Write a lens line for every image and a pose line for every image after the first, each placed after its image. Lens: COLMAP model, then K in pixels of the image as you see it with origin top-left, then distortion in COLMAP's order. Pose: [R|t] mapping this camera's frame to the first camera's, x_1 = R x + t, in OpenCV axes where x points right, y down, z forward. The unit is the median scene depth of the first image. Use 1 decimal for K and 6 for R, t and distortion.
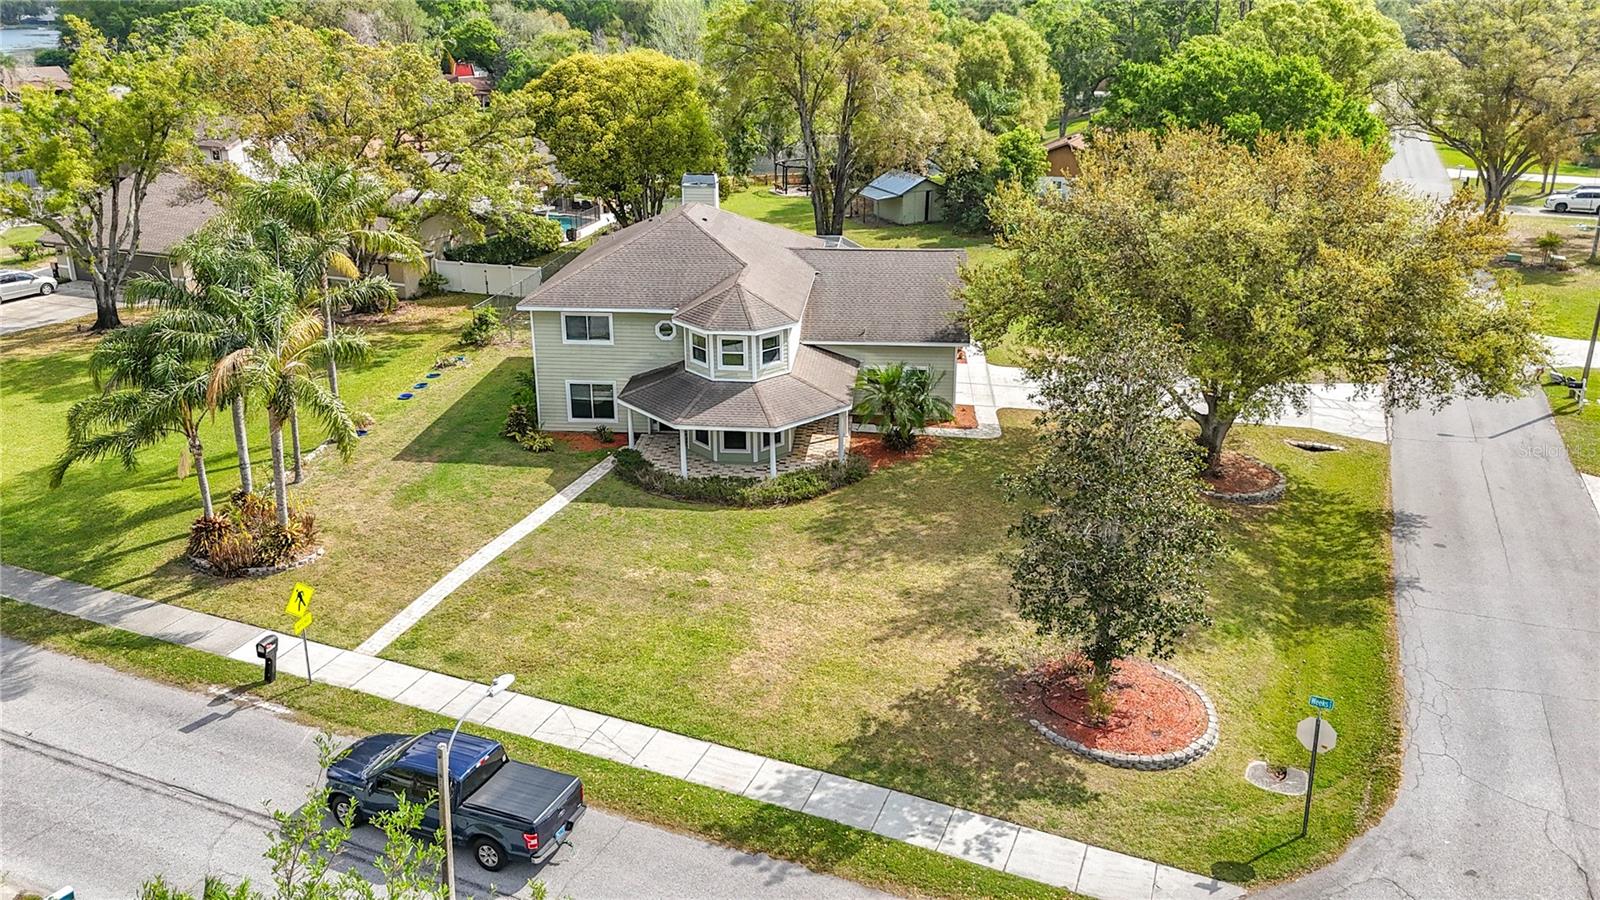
lens RADIAL K [[1181.4, 0, 792.5], [0, 1181.4, 400.5], [0, 0, 1]] dist [0.053090, -0.042076]
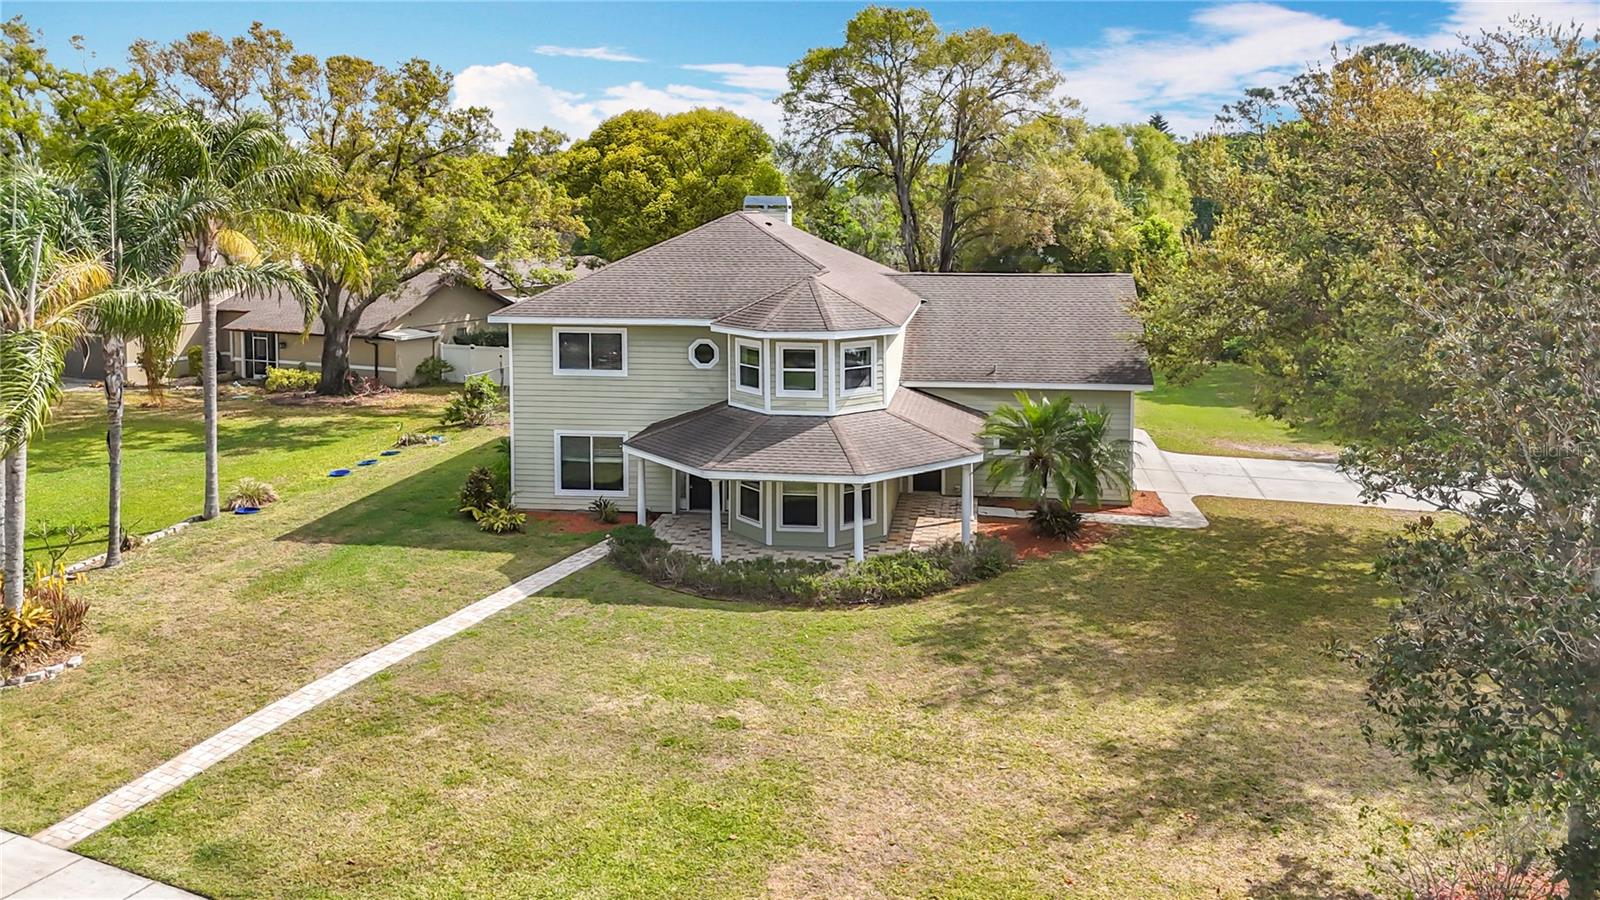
lens RADIAL K [[1217.7, 0, 832.9], [0, 1217.7, 269.9], [0, 0, 1]] dist [0.041411, -0.013321]
pose [[0.999168, 0.005101, -0.040473, -0.005467], [-0.015916, 0.962269, -0.271635, 0.096491], [0.037560, 0.272053, 0.961549, 0.365057]]
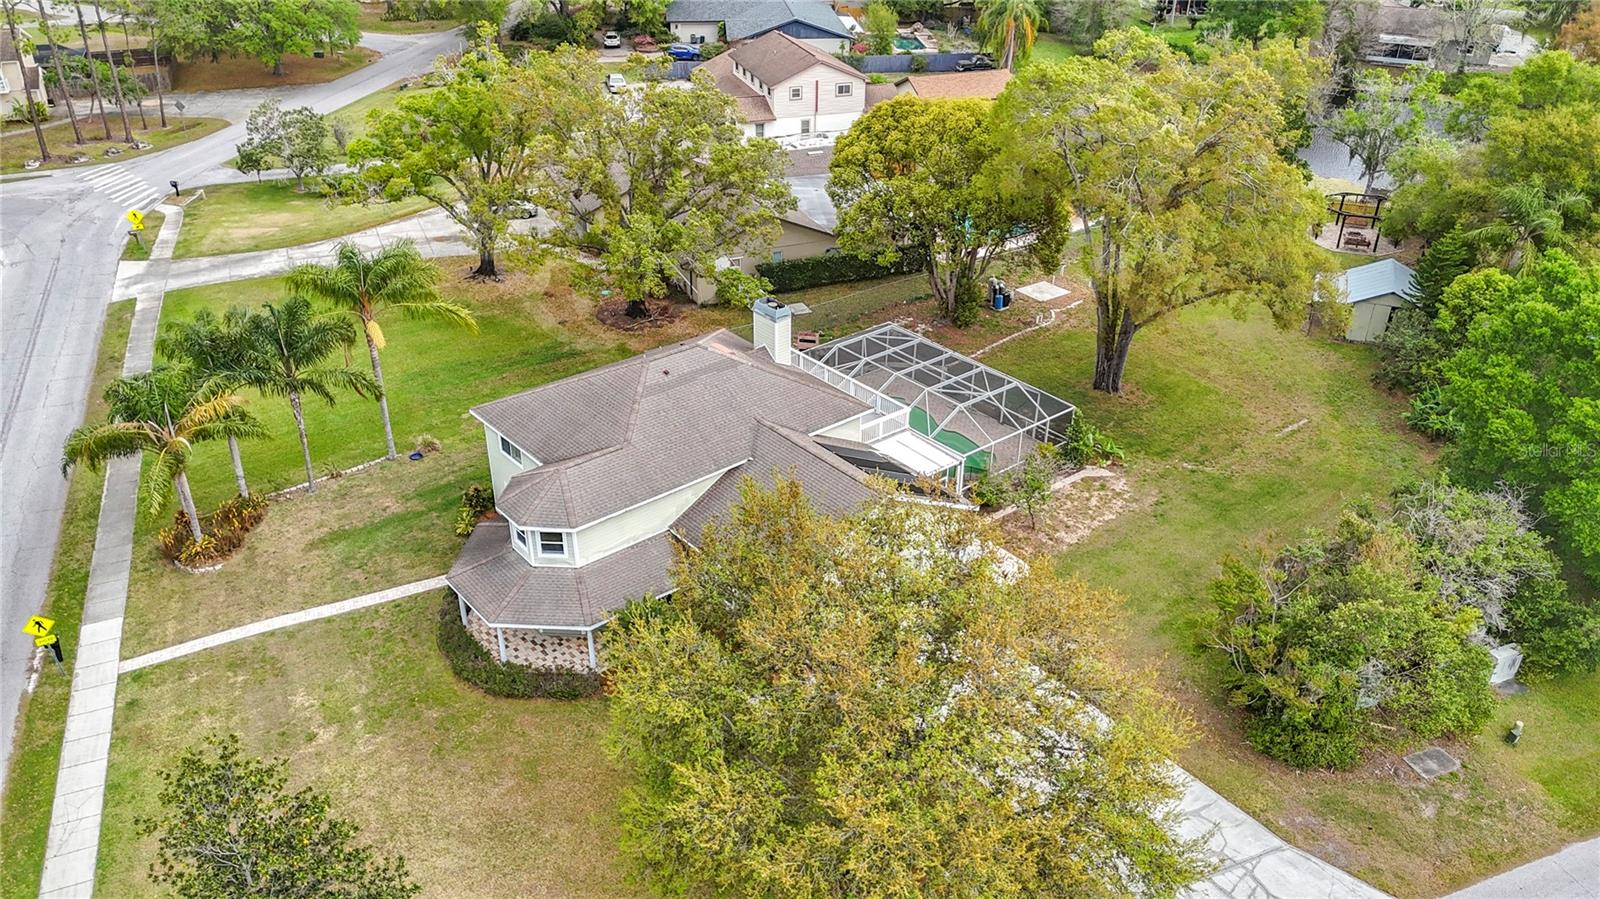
lens RADIAL K [[1190.0, 0, 800.0], [0, 1190.0, 449.5], [0, 0, 1]] dist [0.090375, -0.099361]
pose [[0.711240, 0.359896, -0.603832, 0.802091], [-0.237778, 0.931536, 0.275141, -0.499485], [0.661513, -0.052113, 0.748120, 0.402260]]
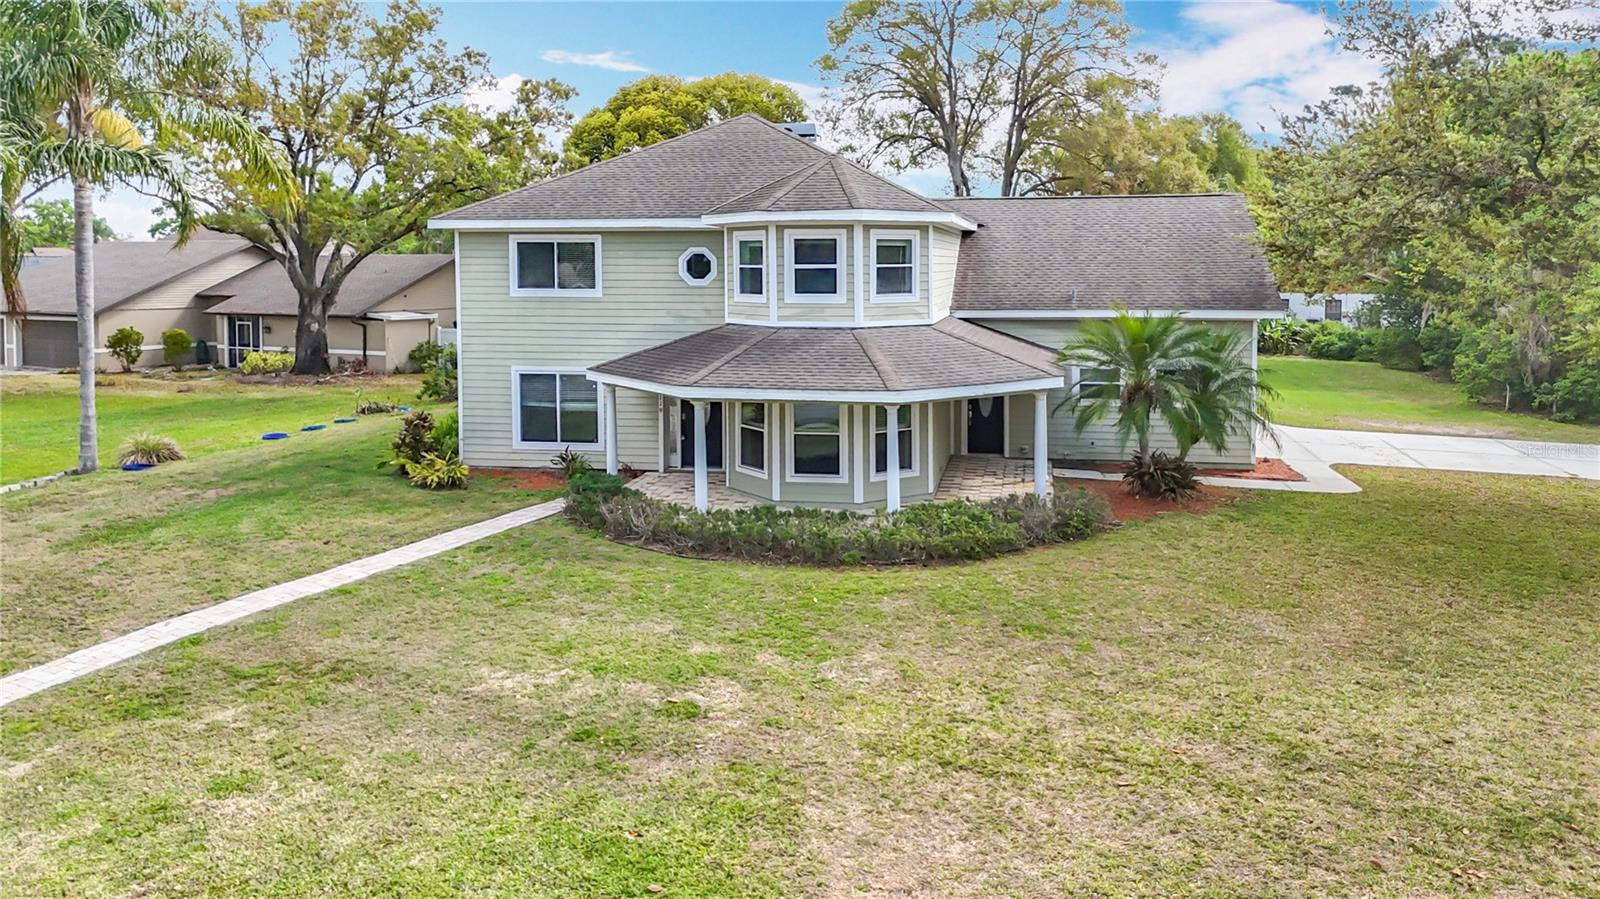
lens RADIAL K [[1204.8, 0, 817.0], [0, 1204.8, 328.2], [0, 0, 1]] dist [0.037988, -0.010331]
pose [[0.995279, 0.004413, -0.096952, -0.001652], [-0.030324, 0.963092, -0.267459, 0.127634], [0.092193, 0.269136, 0.958679, 0.571940]]
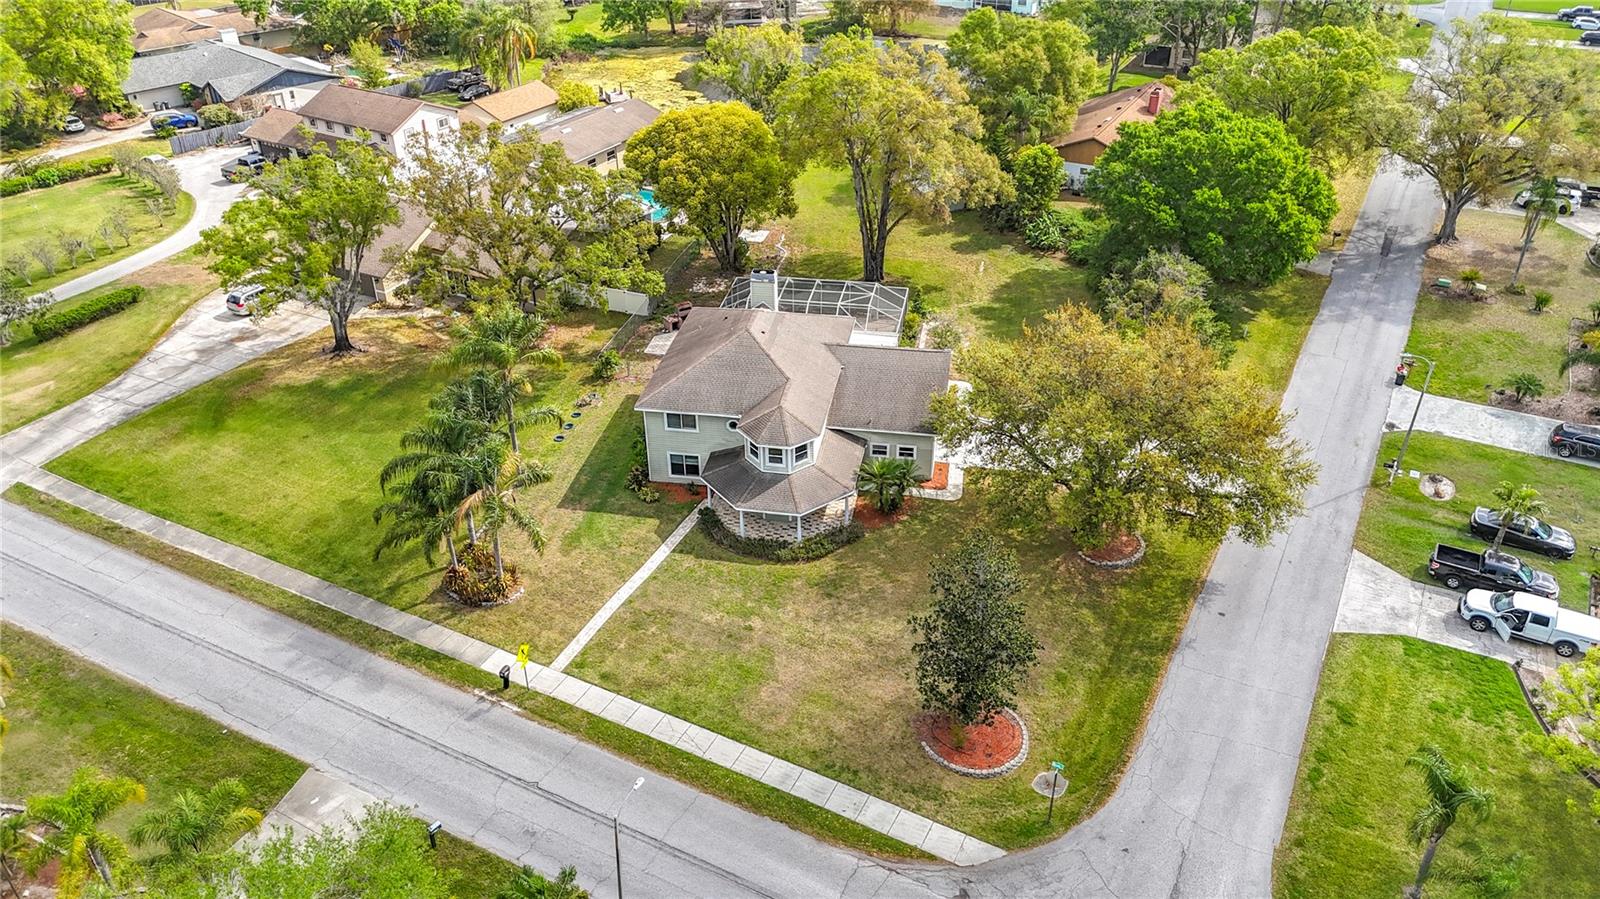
lens RADIAL K [[1153.7, 0, 792.6], [0, 1153.7, 446.8], [0, 0, 1]] dist [0.065195, -0.065845]
pose [[0.996386, 0.038669, -0.075629, 0.089448], [-0.020606, 0.973808, 0.226434, -0.420281], [0.082404, -0.224058, 0.971086, -0.469296]]
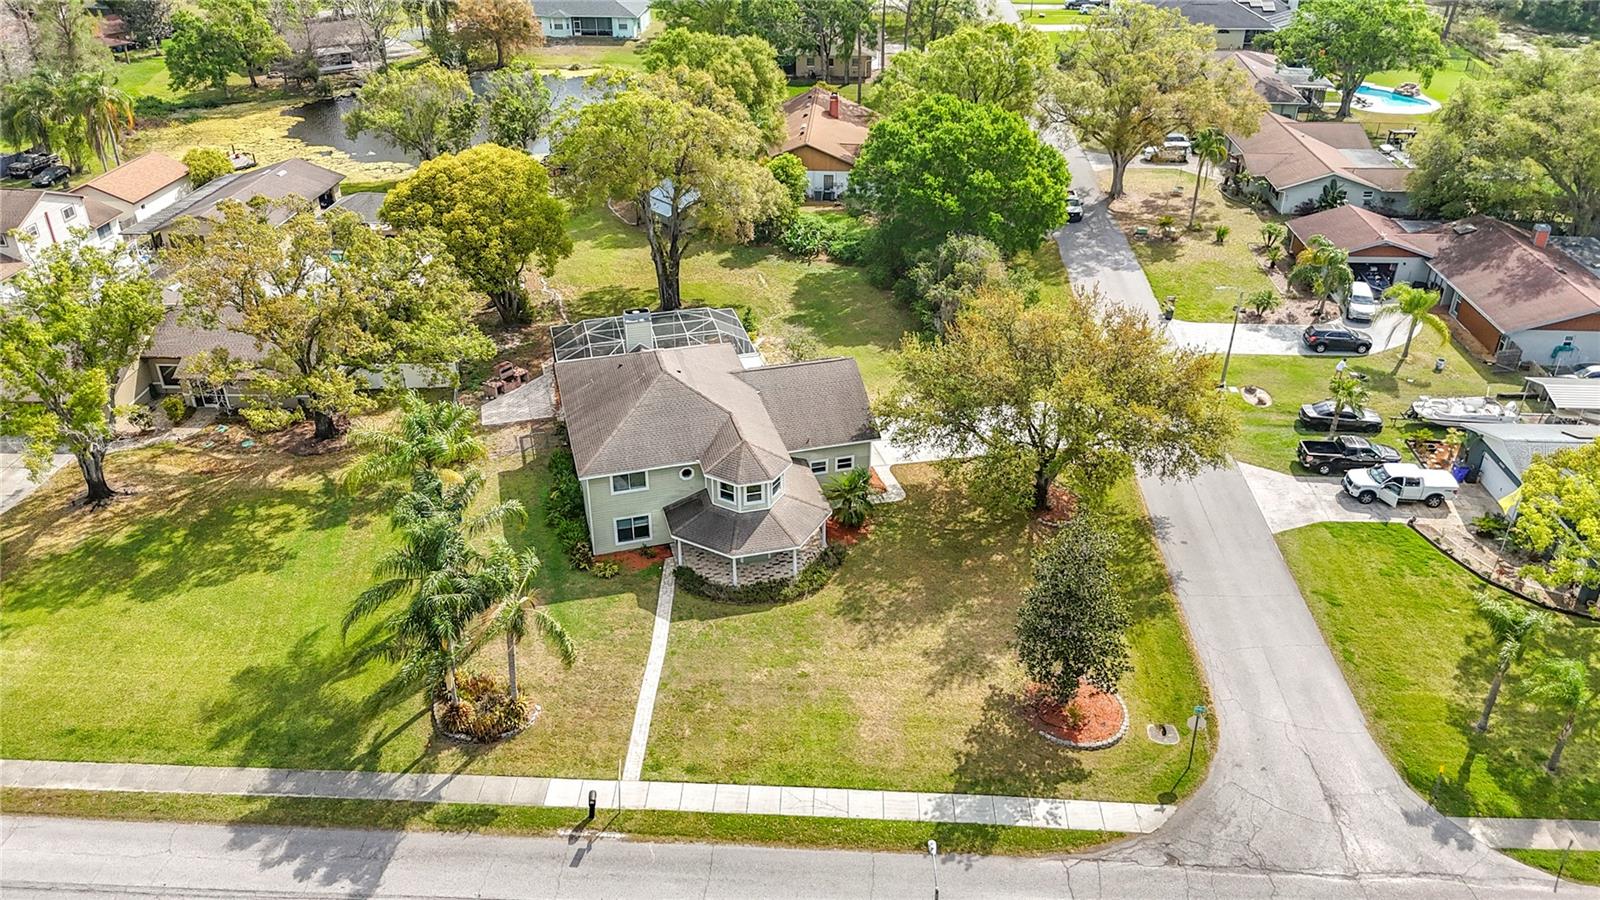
lens RADIAL K [[1171.2, 0, 784.8], [0, 1171.2, 420.6], [0, 0, 1]] dist [0.059804, -0.062317]
pose [[0.940164, -0.166105, 0.297492, -0.458632], [0.109631, 0.974162, 0.197458, -0.436817], [-0.322604, -0.153028, 0.934082, -0.353689]]
